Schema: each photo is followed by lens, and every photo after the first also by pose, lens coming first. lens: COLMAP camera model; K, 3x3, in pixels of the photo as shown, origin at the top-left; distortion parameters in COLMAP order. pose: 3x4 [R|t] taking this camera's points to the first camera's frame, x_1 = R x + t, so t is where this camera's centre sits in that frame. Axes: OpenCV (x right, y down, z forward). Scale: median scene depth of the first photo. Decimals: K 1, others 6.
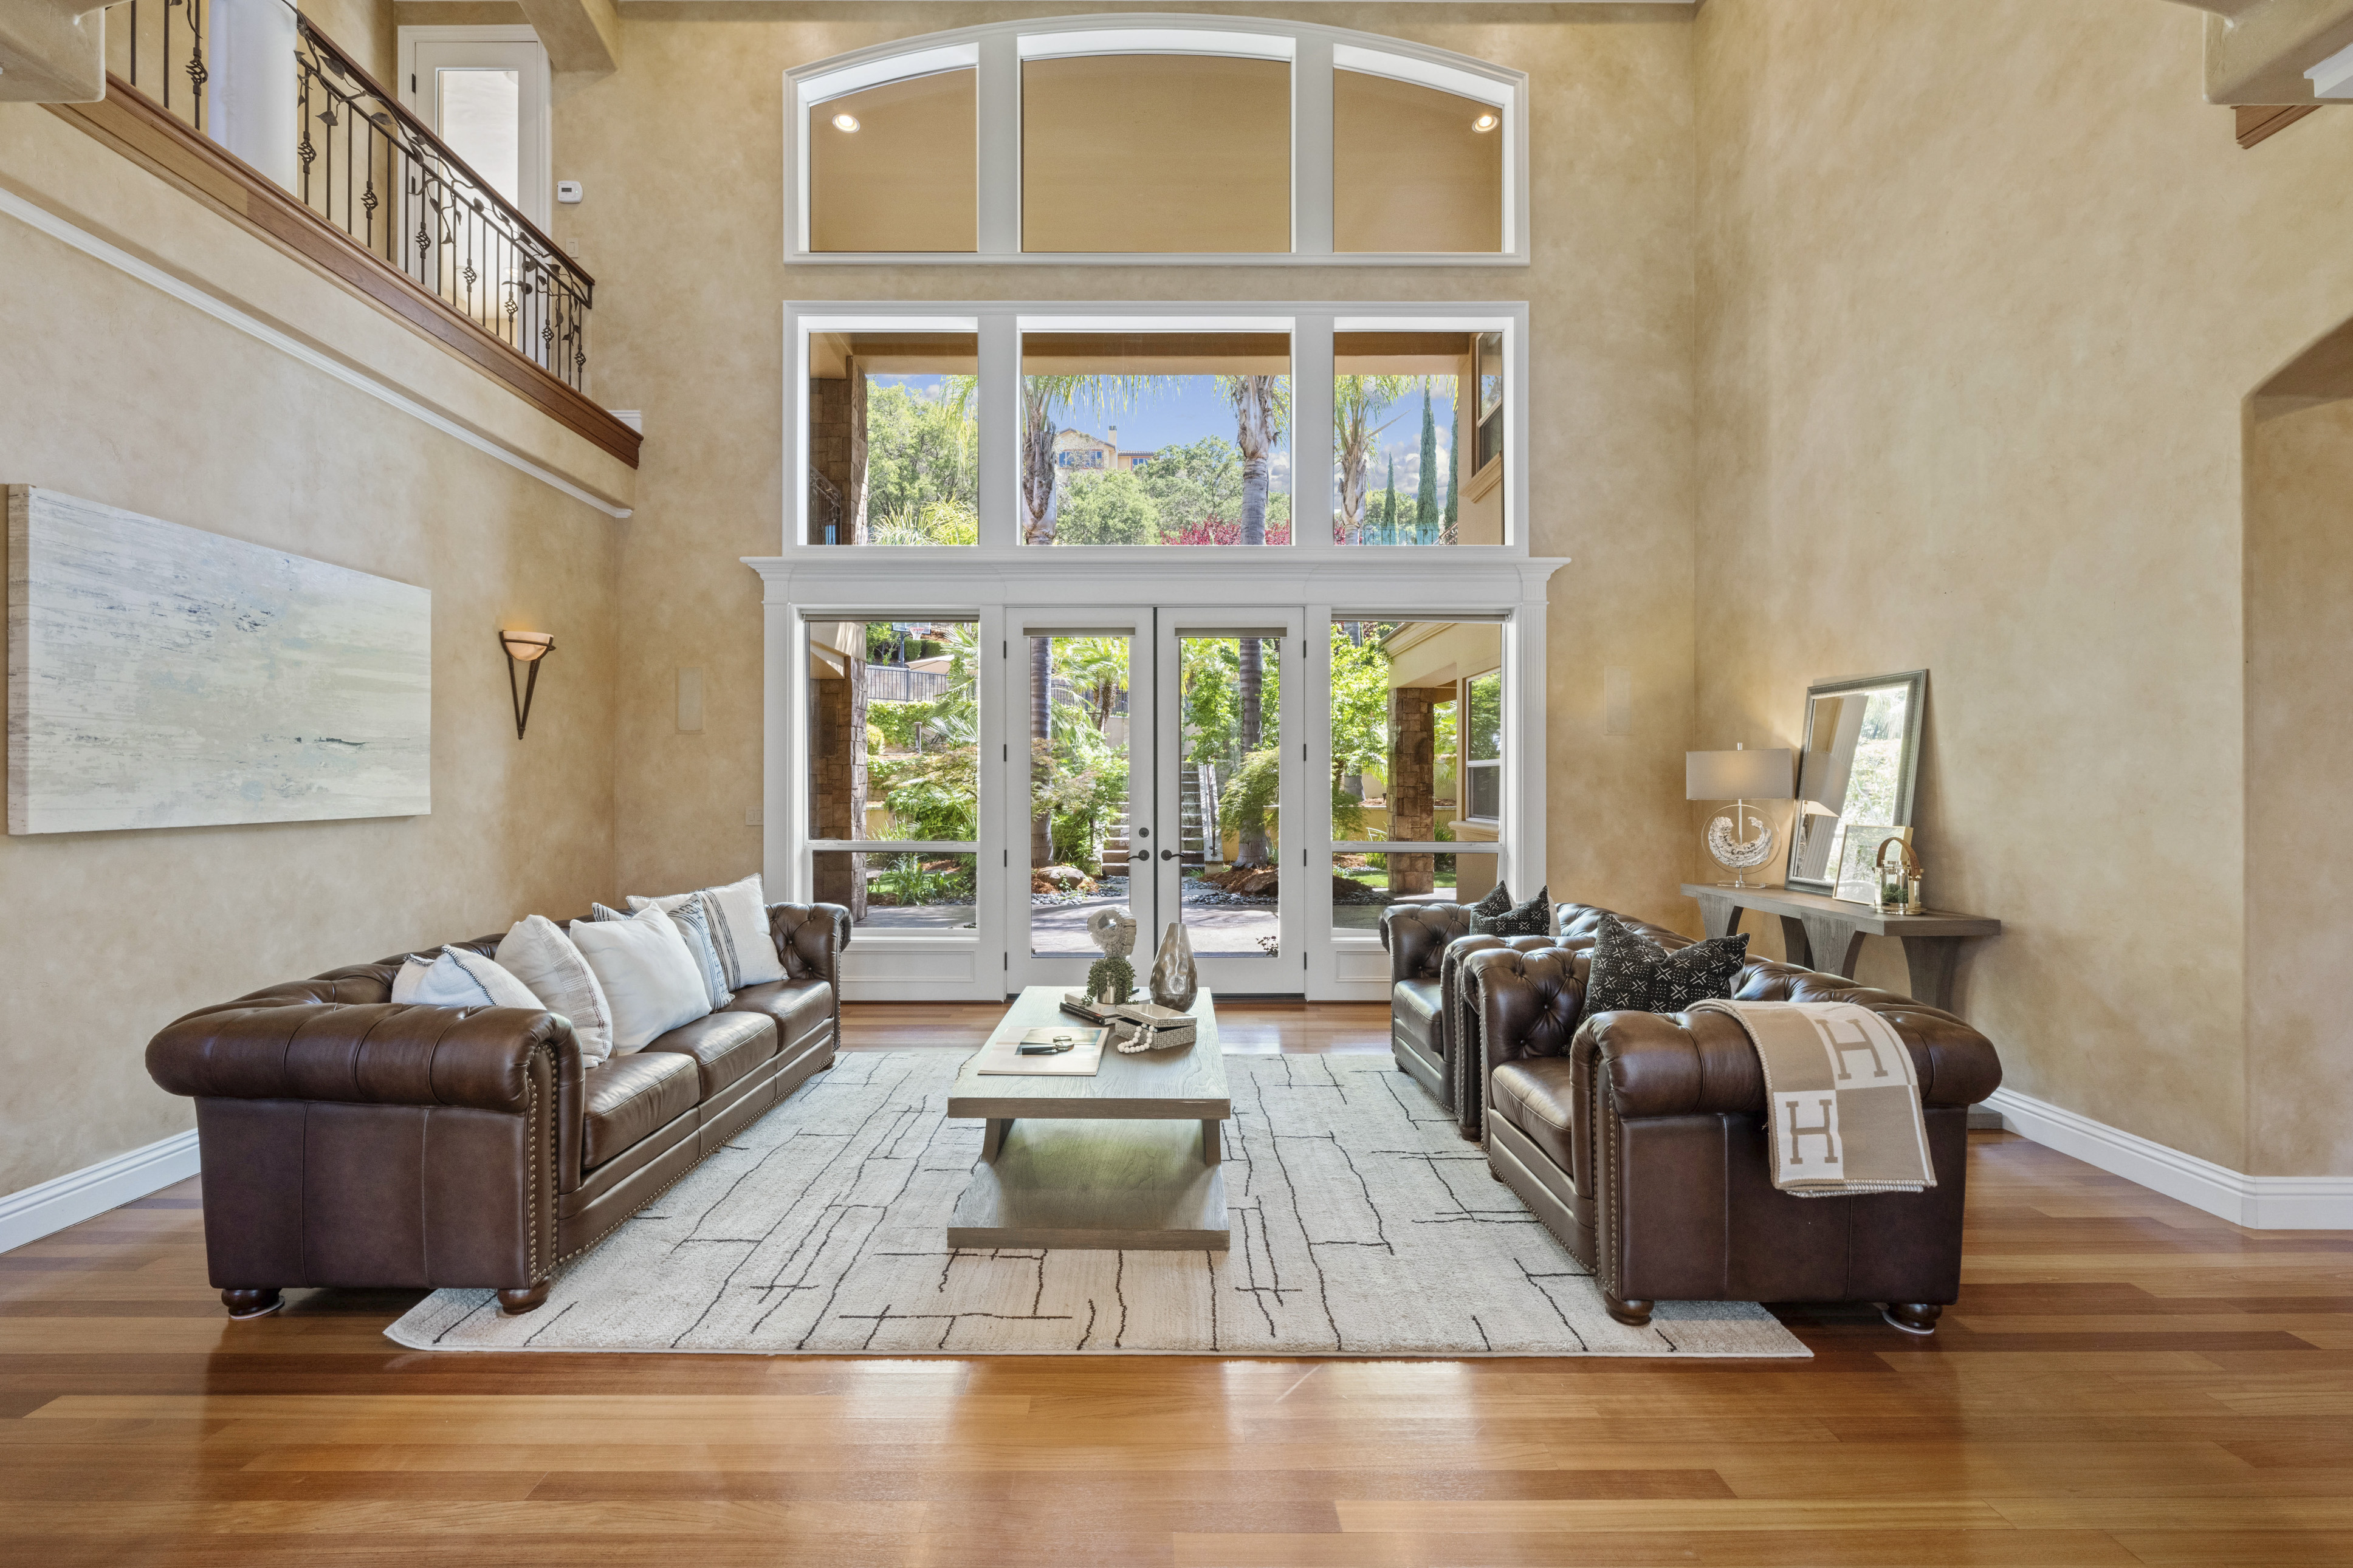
lens RADIAL K [[931.6, 0, 1162.5], [0, 931.6, 788.2], [0, 0, 1]] dist [-0.007070, 0.000802]
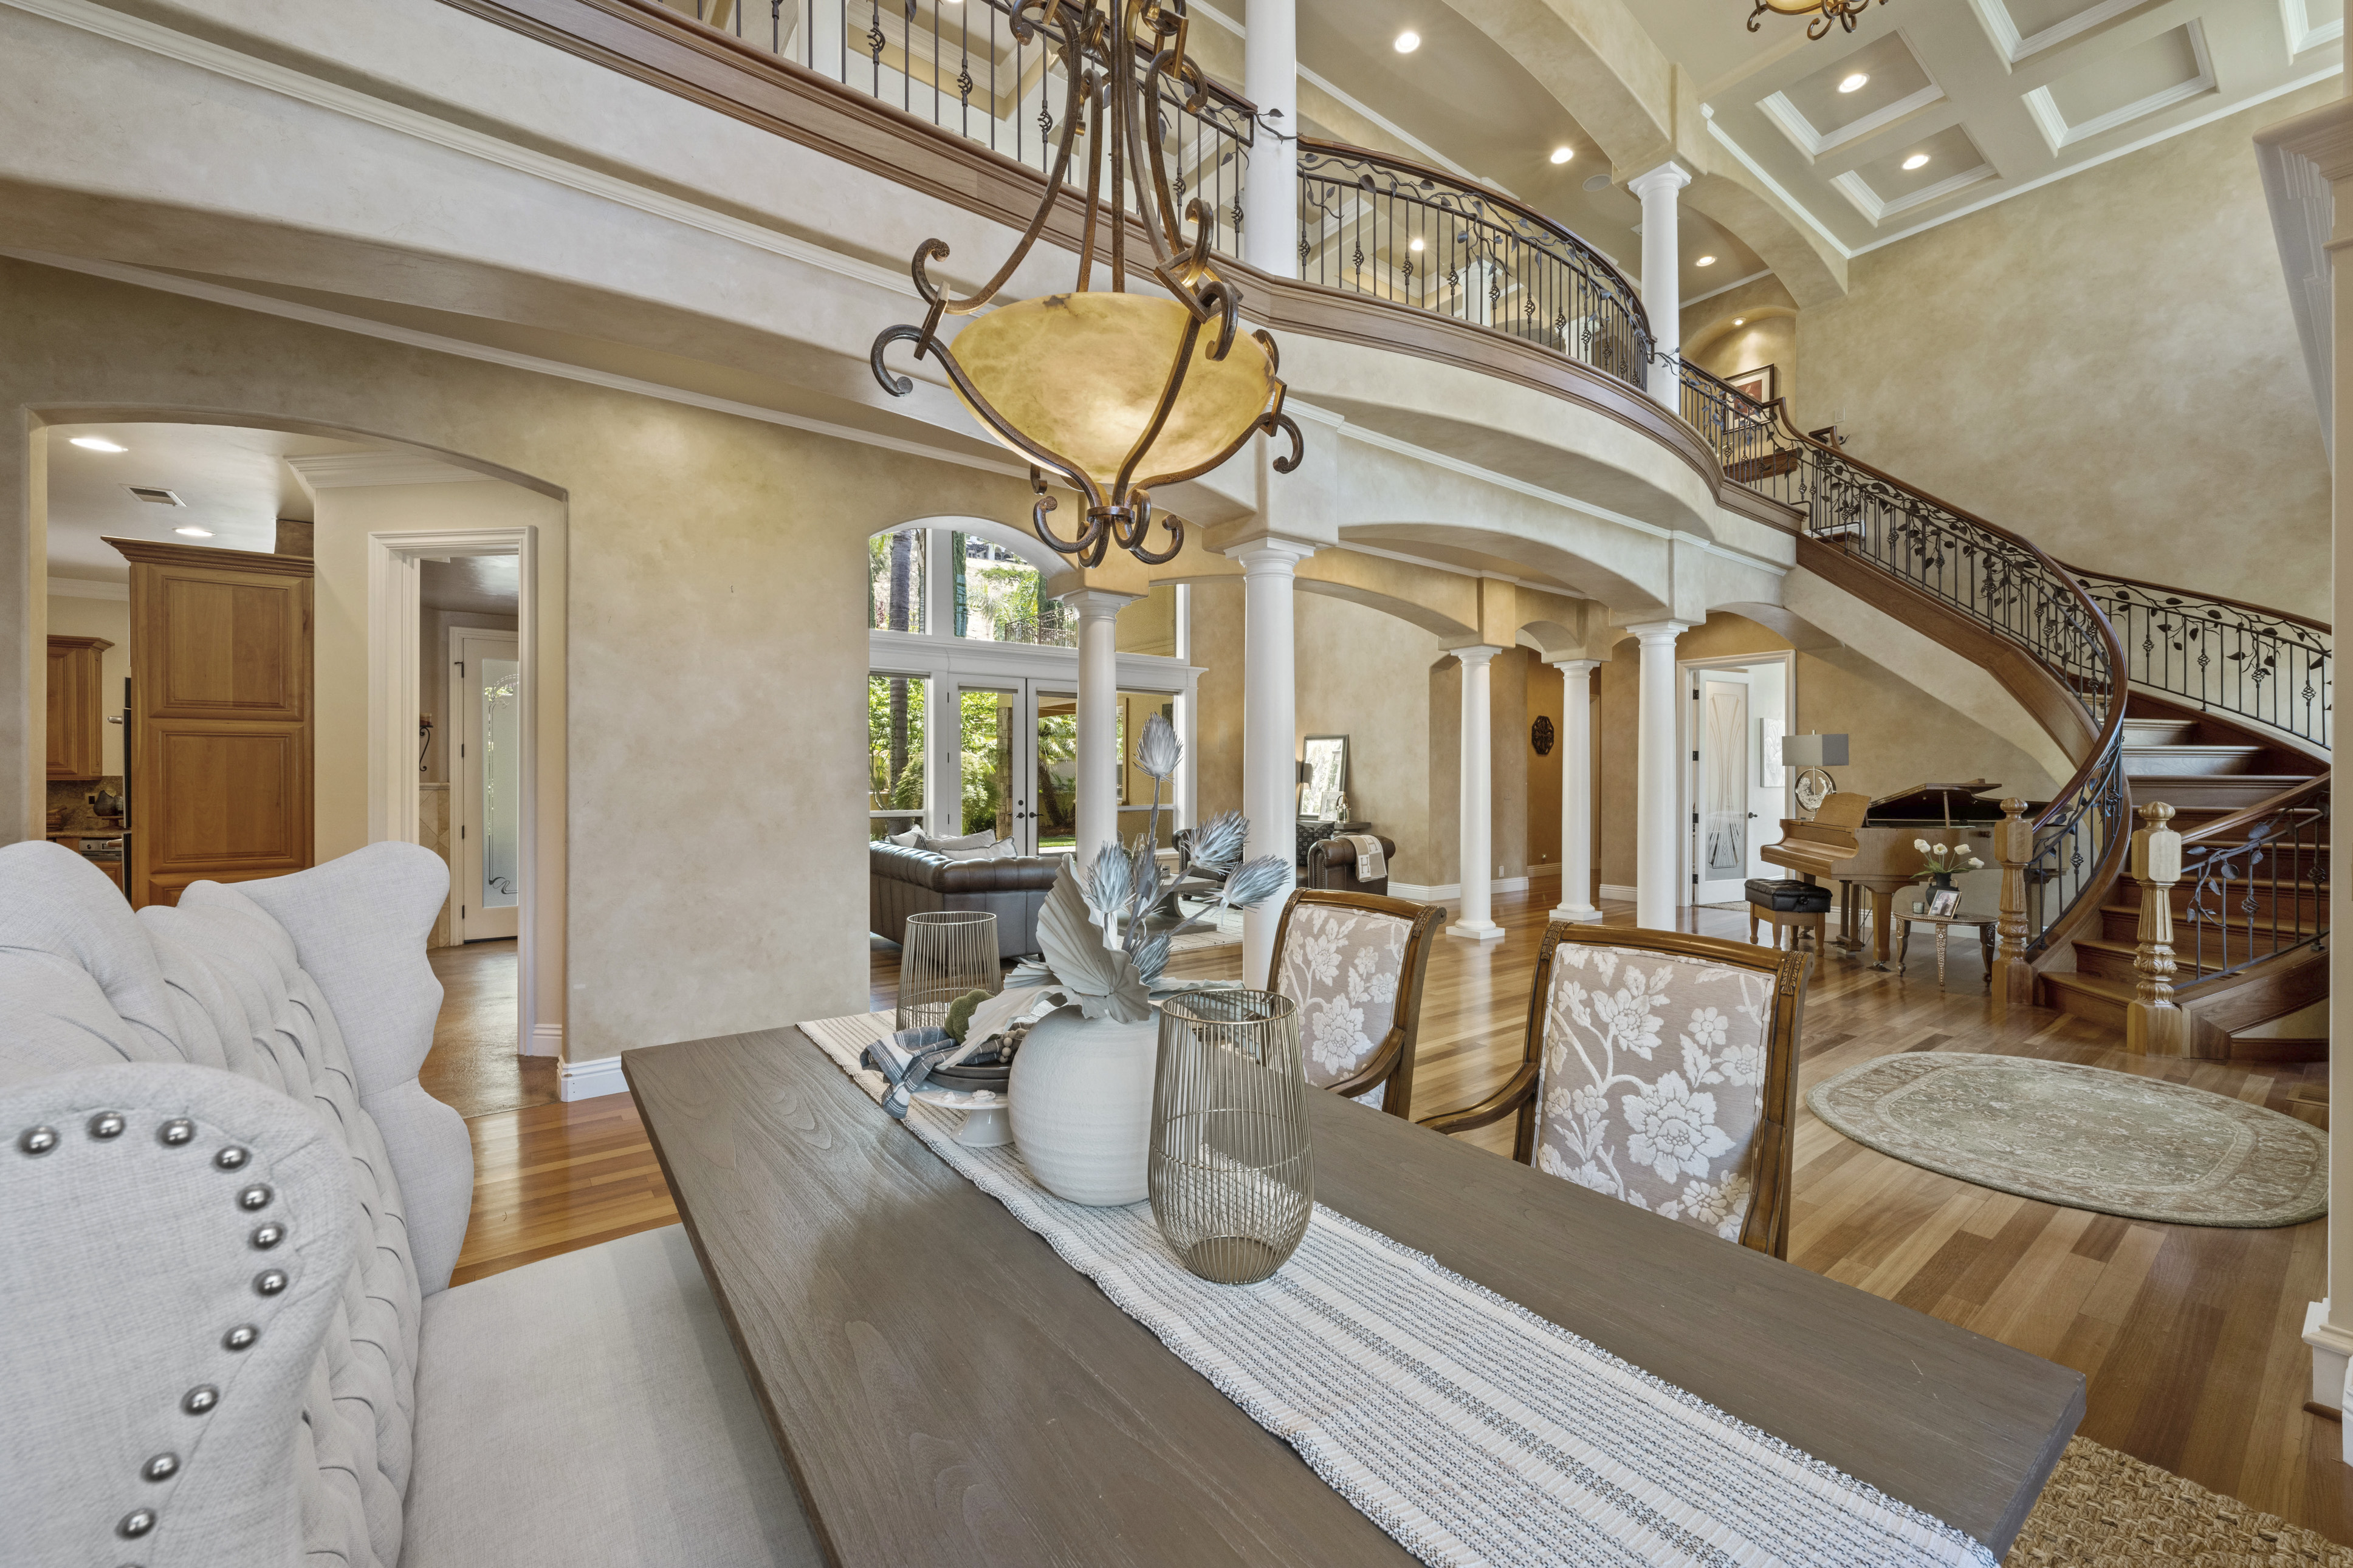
lens RADIAL K [[931.6, 0, 1177.0], [0, 931.6, 775.6], [0, 0, 1]] dist [-0.007070, 0.000802]
pose [[0.796359, -0.001824, 0.604822, -1.355550], [0.000991, 0.999998, 0.001710, -0.011100], [-0.604824, -0.000763, 0.796359, -0.971895]]
